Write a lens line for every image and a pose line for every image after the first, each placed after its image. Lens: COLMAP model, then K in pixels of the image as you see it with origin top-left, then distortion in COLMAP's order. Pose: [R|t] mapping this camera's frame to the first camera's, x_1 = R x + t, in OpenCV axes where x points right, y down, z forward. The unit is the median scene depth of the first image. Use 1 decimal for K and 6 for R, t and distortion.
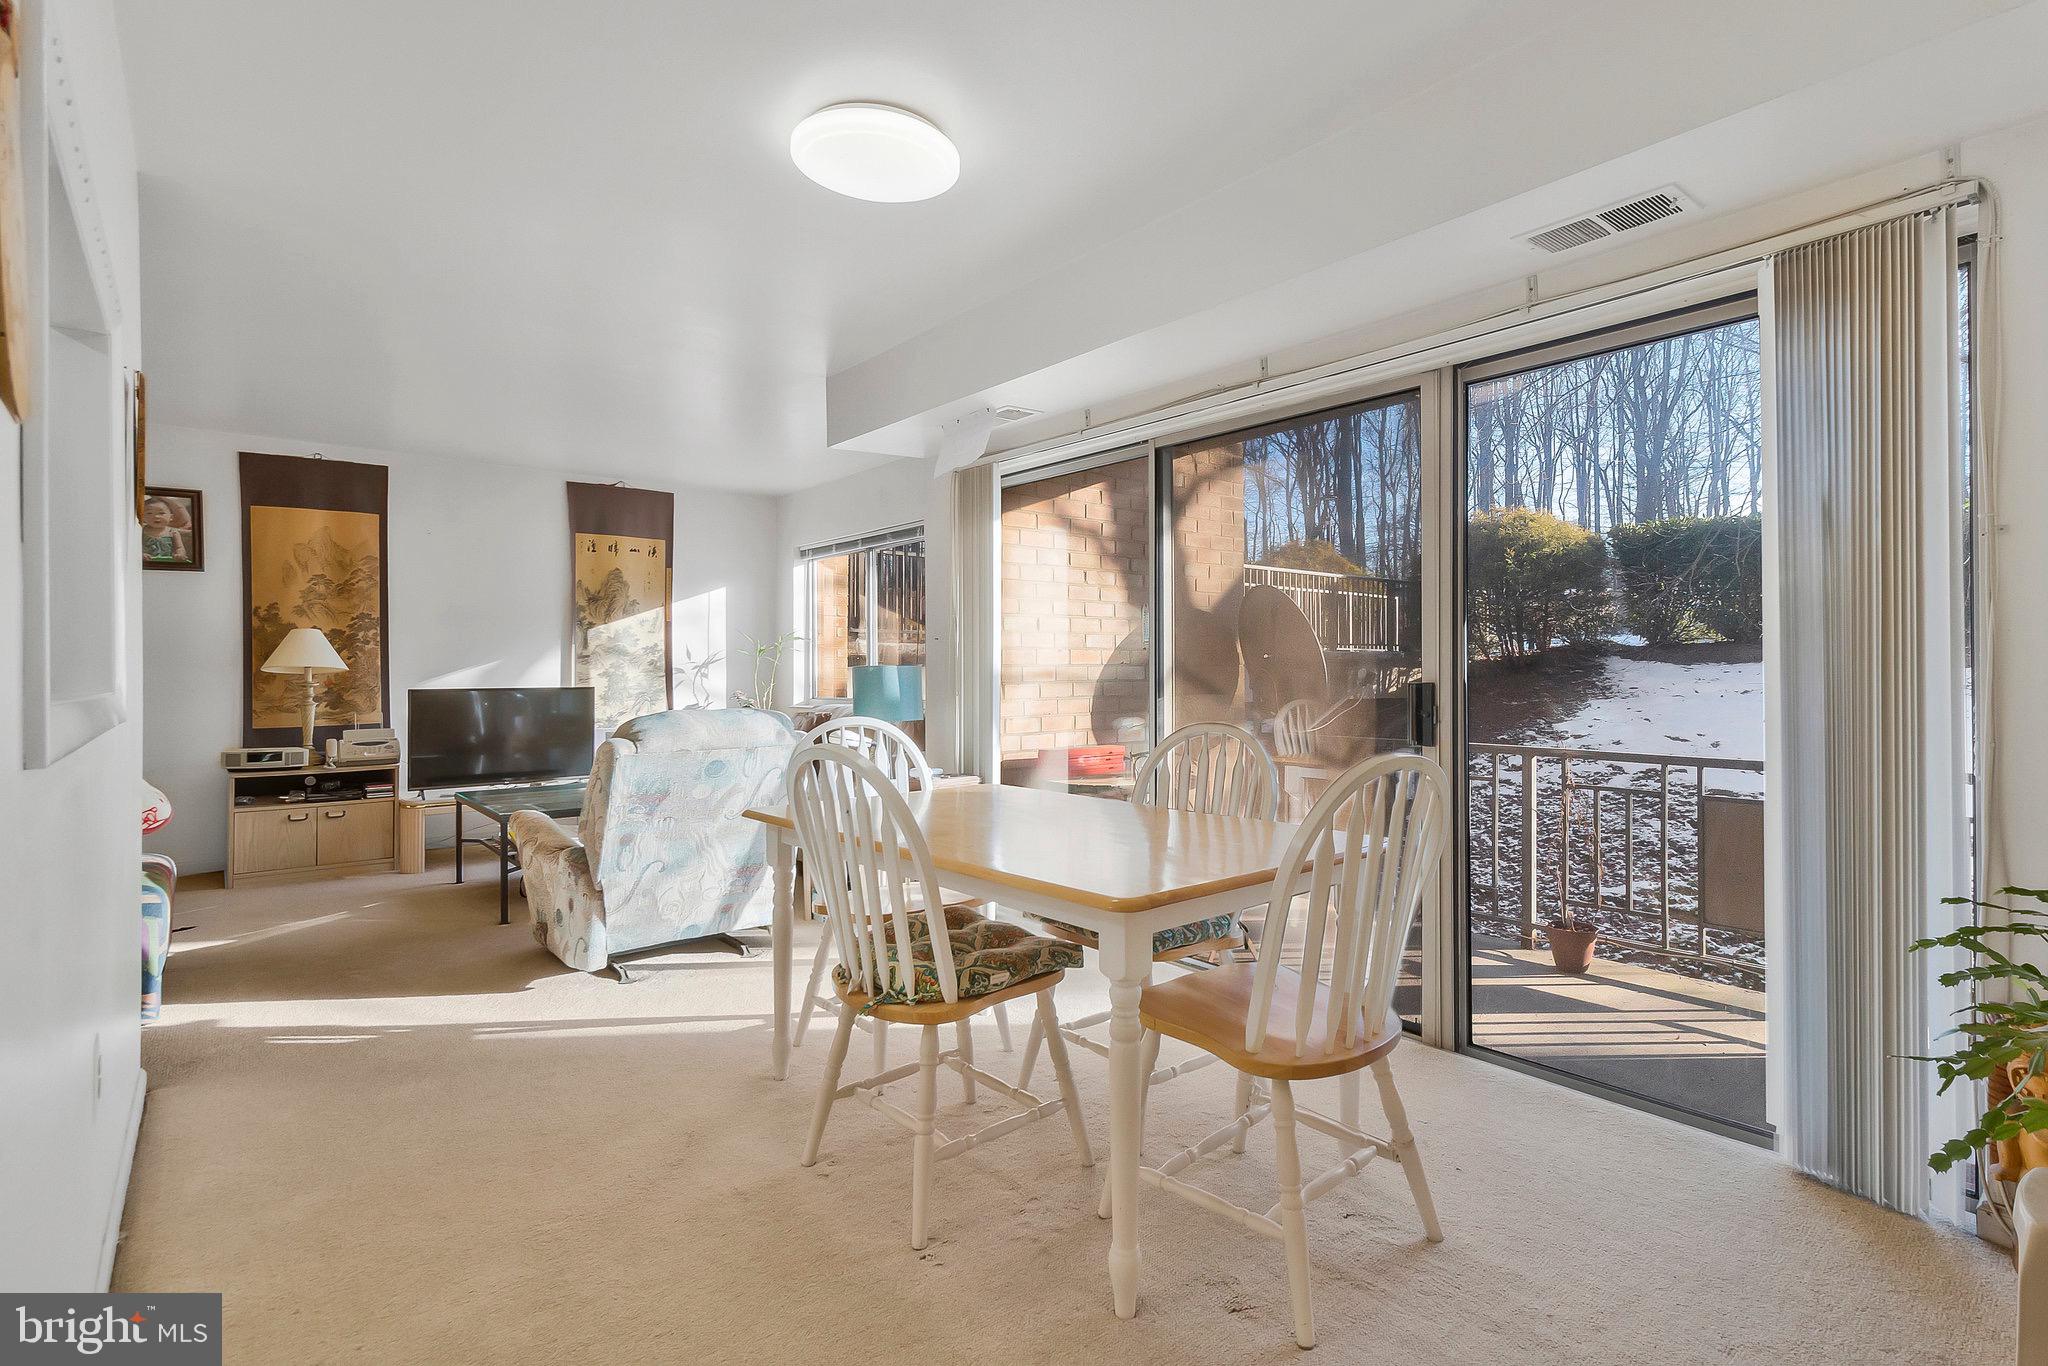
lens RADIAL K [[955.3, 0, 1026.2], [0, 955.3, 670.7], [0, 0, 1]] dist [0.008390, -0.000260]
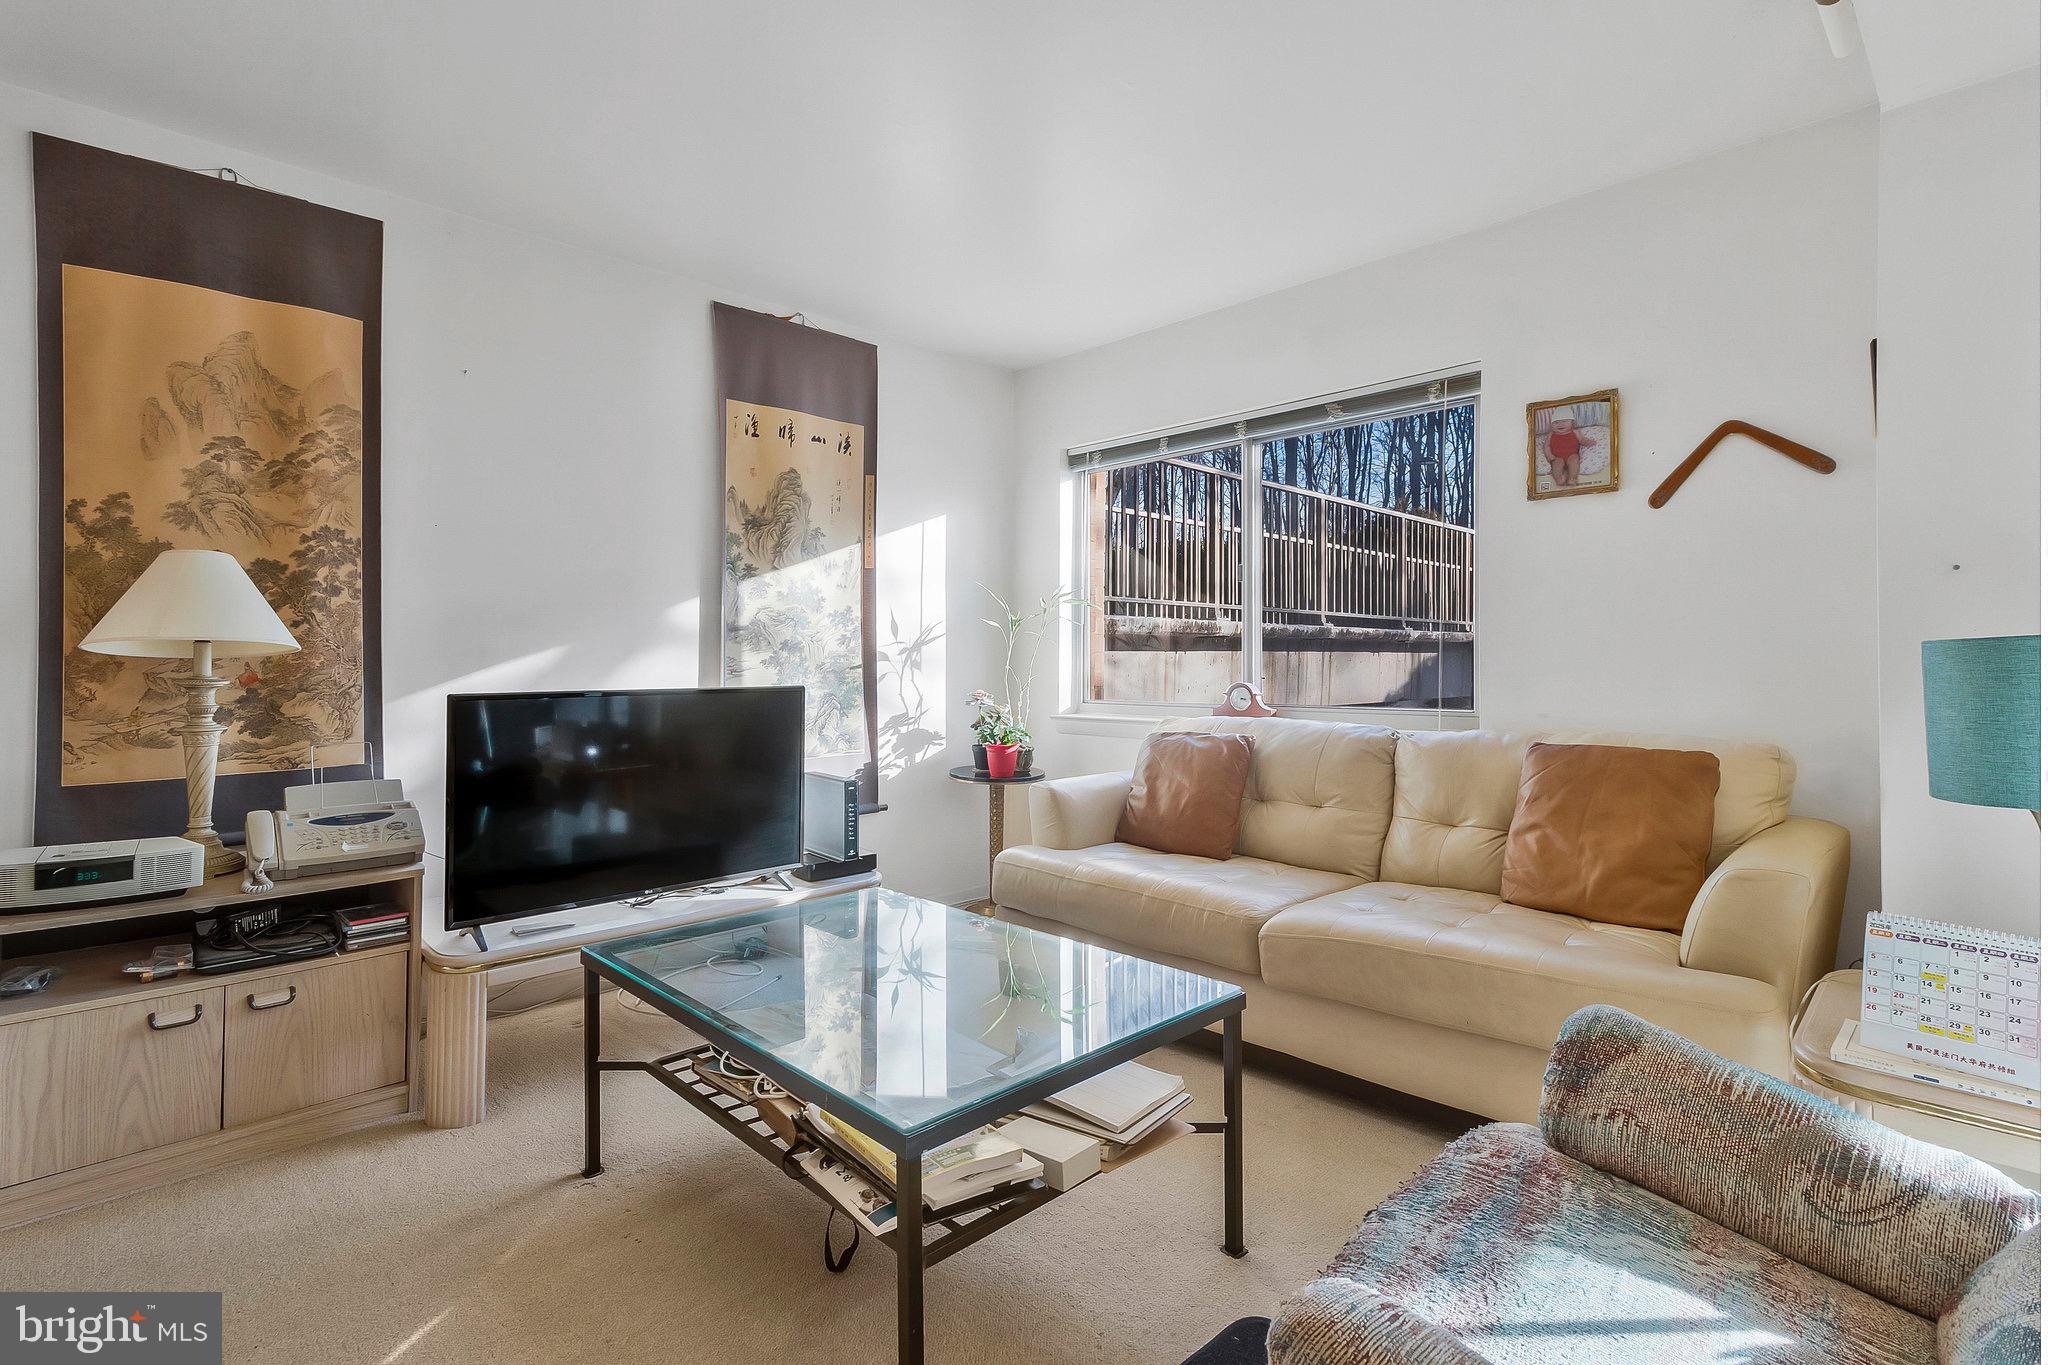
lens RADIAL K [[955.3, 0, 1013.0], [0, 955.3, 654.9], [0, 0, 1]] dist [0.008390, -0.000260]
pose [[0.997369, 0.005538, 0.072276, -0.406025], [-0.005138, 0.999970, -0.005717, 0.002361], [-0.072305, 0.005330, 0.997368, 0.530007]]
